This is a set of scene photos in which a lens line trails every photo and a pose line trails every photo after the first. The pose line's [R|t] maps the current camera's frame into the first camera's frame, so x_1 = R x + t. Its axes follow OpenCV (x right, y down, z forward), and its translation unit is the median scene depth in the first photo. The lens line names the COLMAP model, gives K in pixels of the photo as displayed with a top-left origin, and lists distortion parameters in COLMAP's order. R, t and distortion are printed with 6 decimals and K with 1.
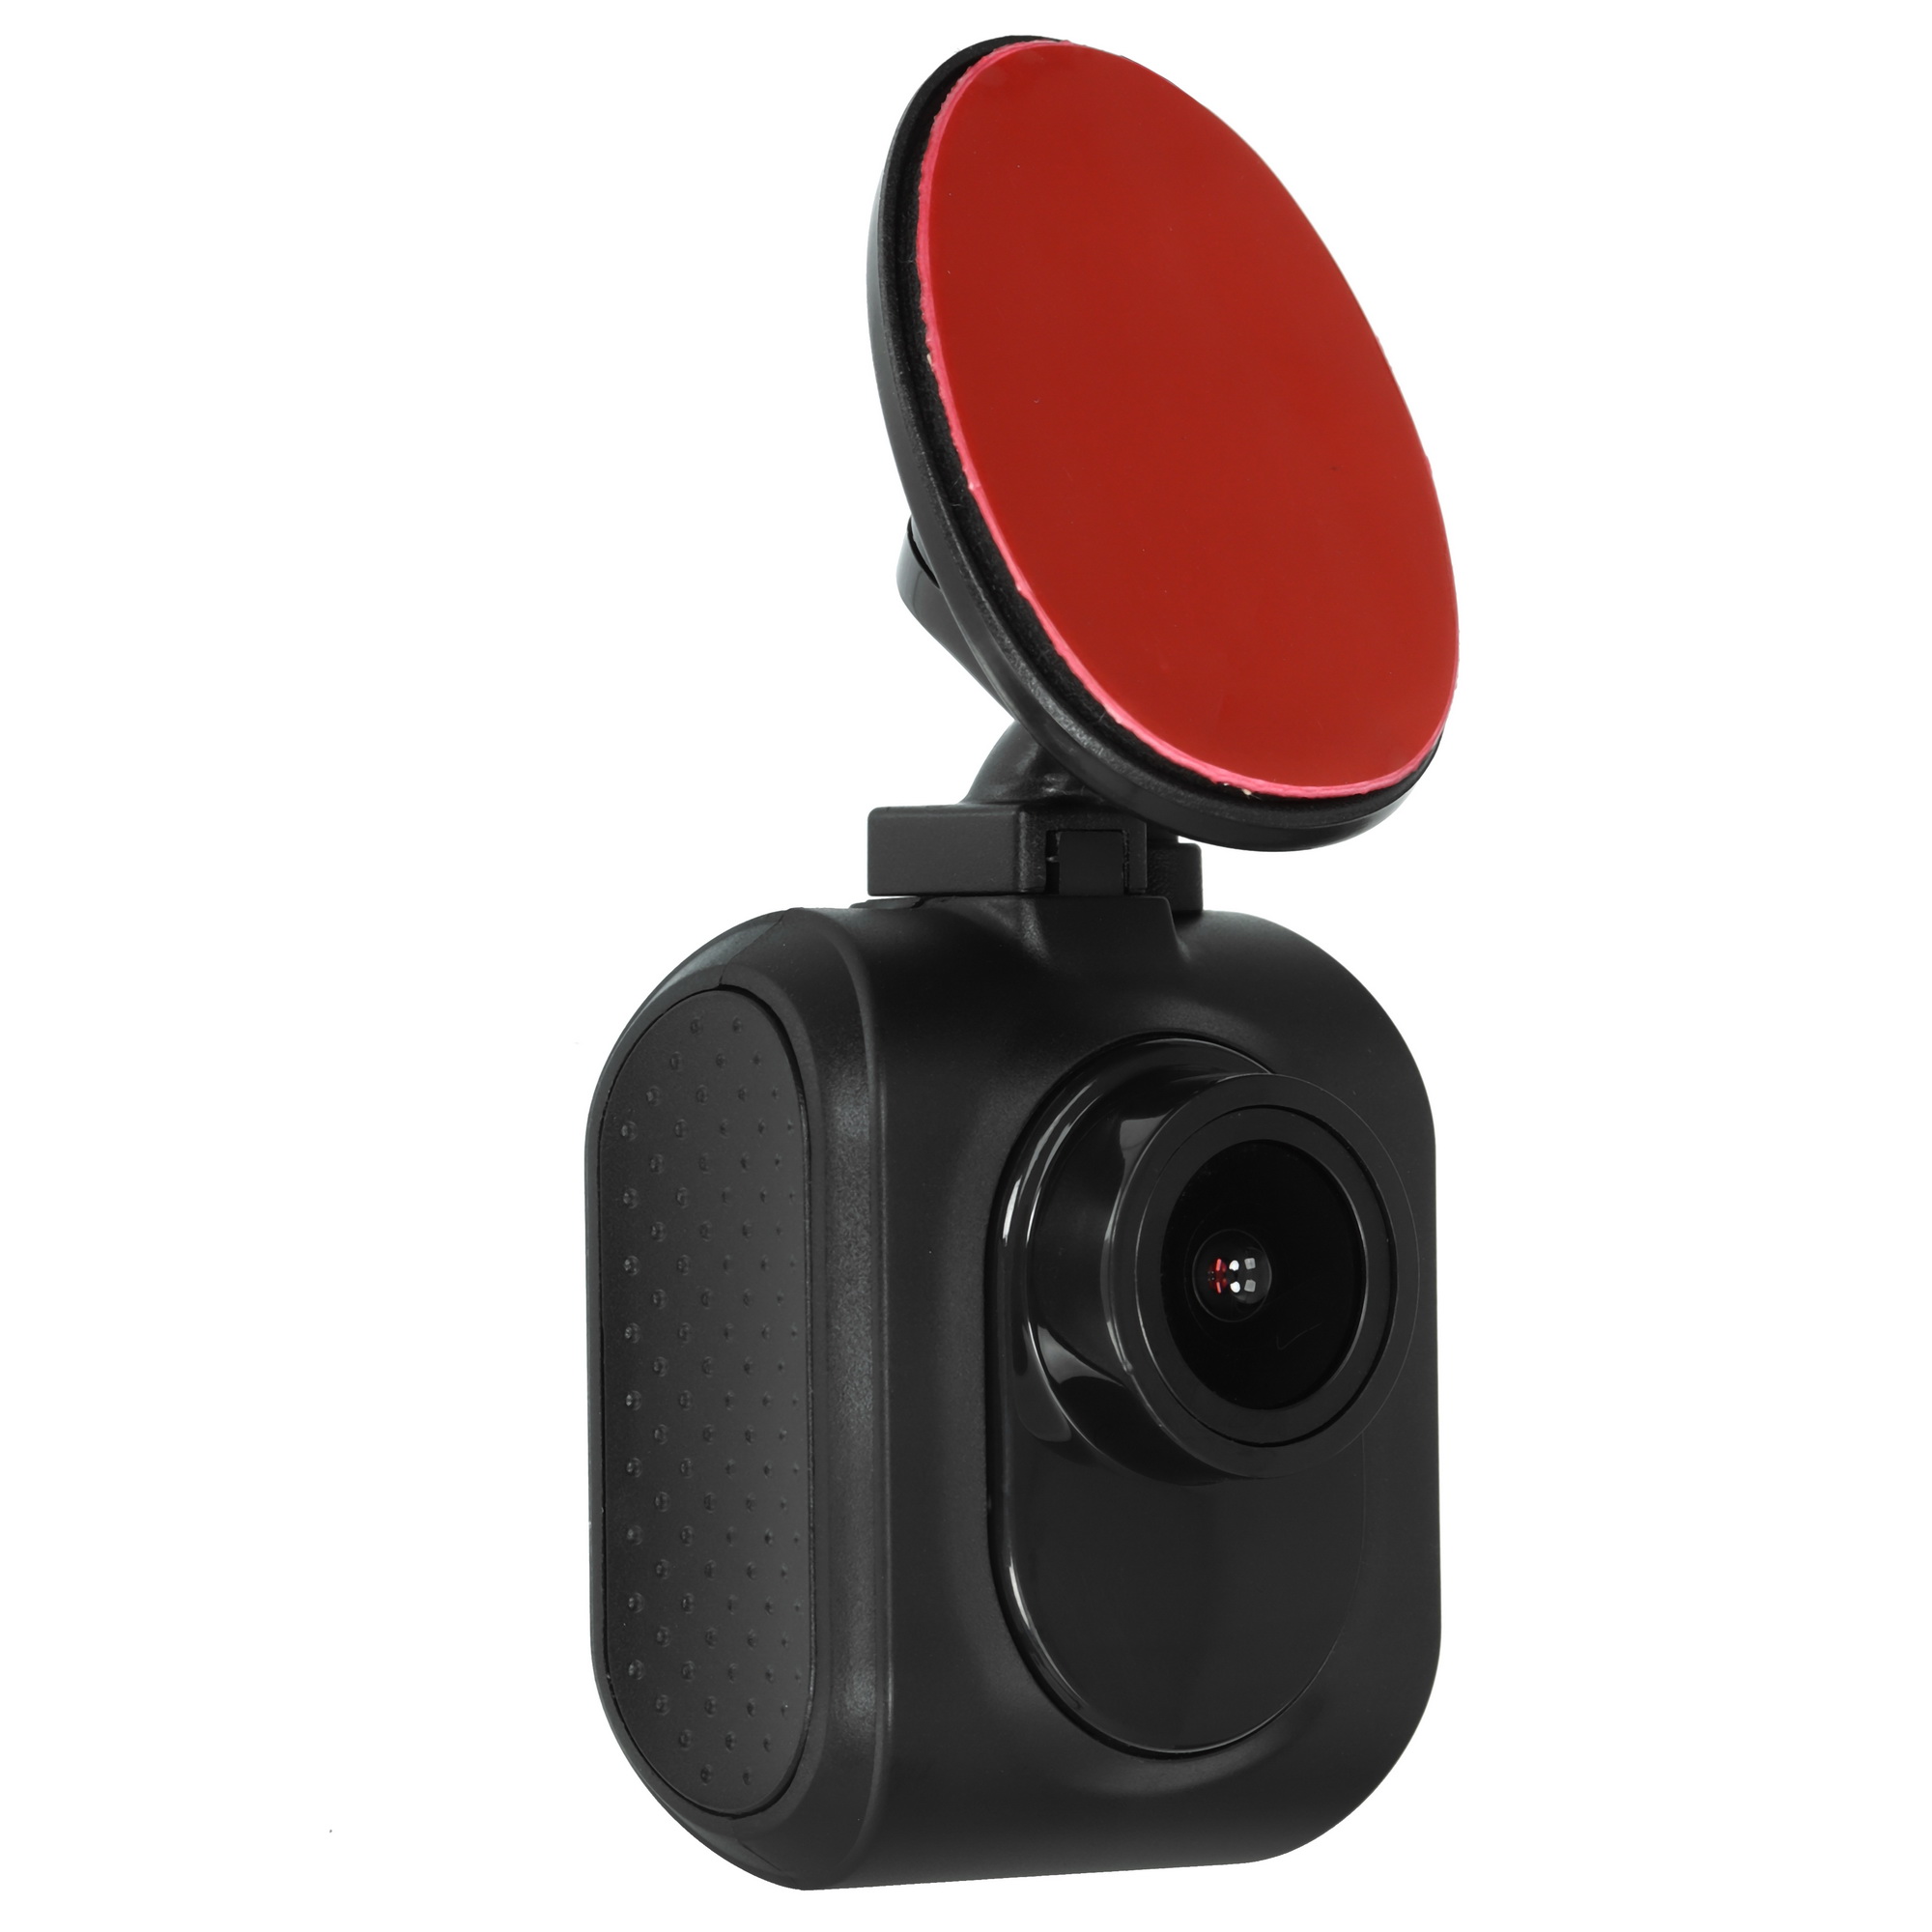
lens RADIAL K [[8921.6, 0, 967.3], [0, 8921.6, 966.9], [0, 0, 1]] dist [-0.280552, 0.000000]
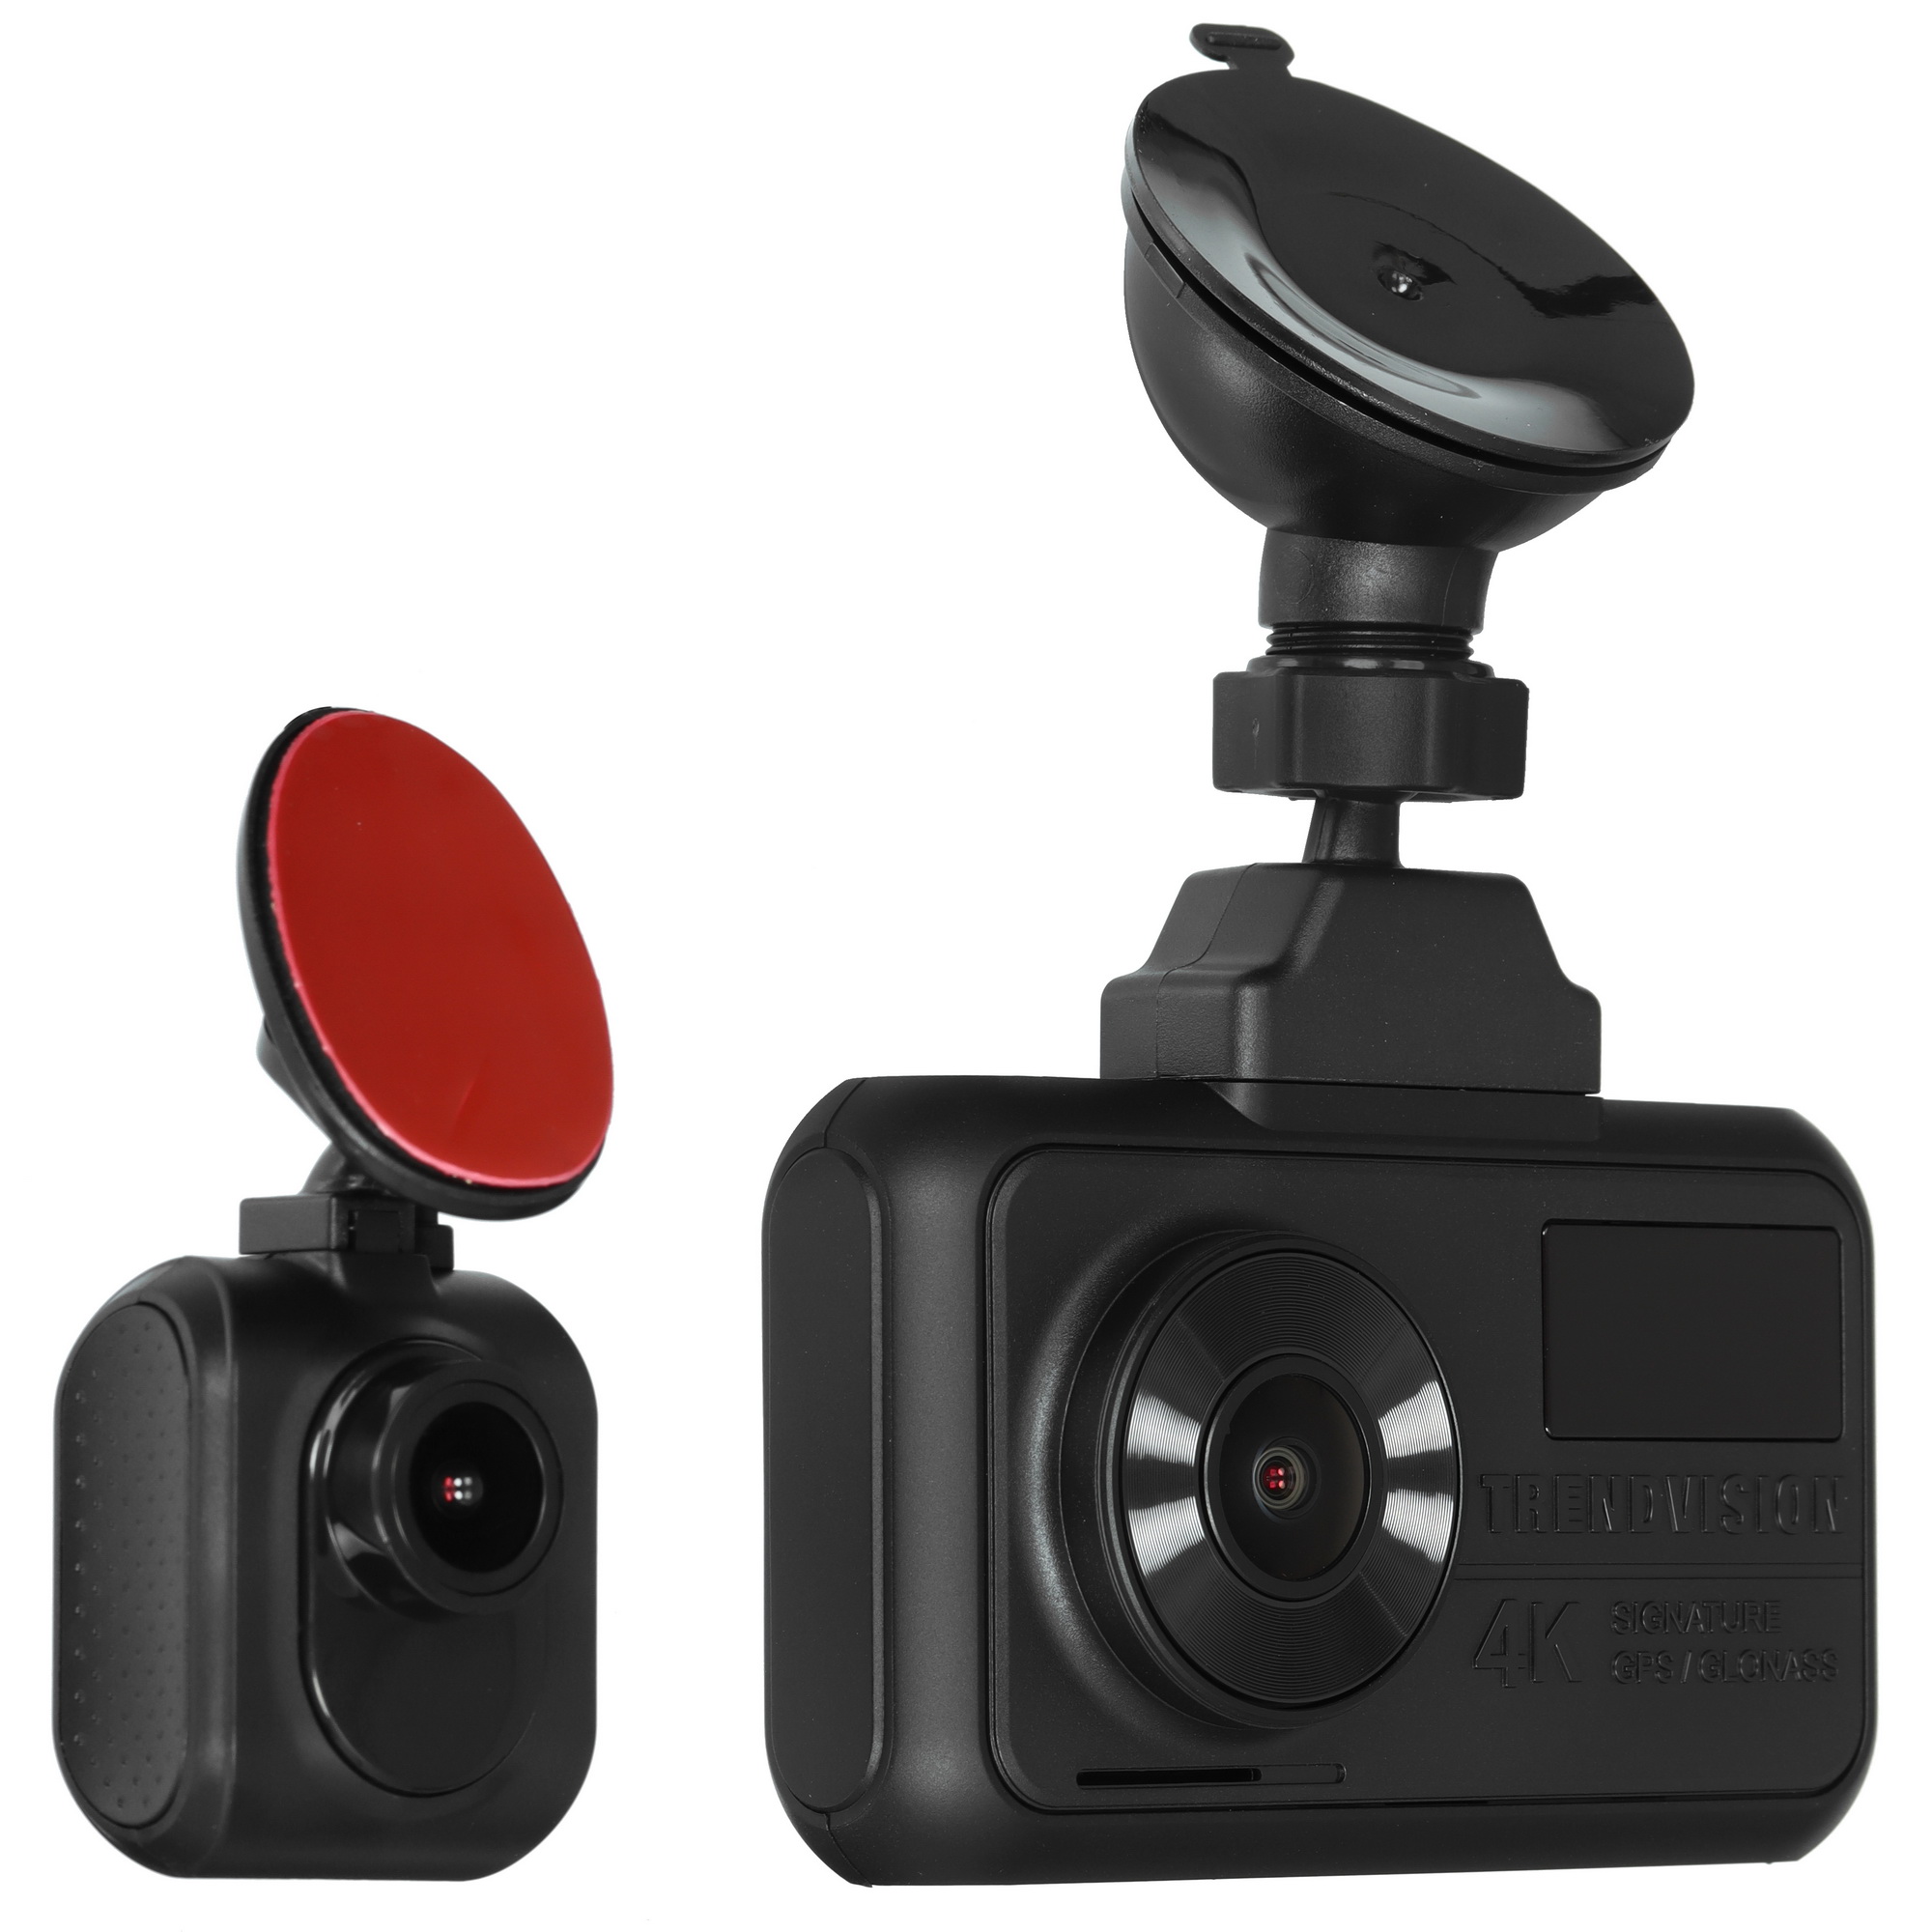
lens RADIAL K [[8921.6, 0, 965.0], [0, 8921.6, 965.6], [0, 0, 1]] dist [-0.280552, 0.000000]
pose [[0.999648, 0.014895, 0.021955, 0.083653], [-0.012762, 0.995462, -0.094303, 0.089985], [-0.023260, 0.093989, 0.995301, -0.580980]]
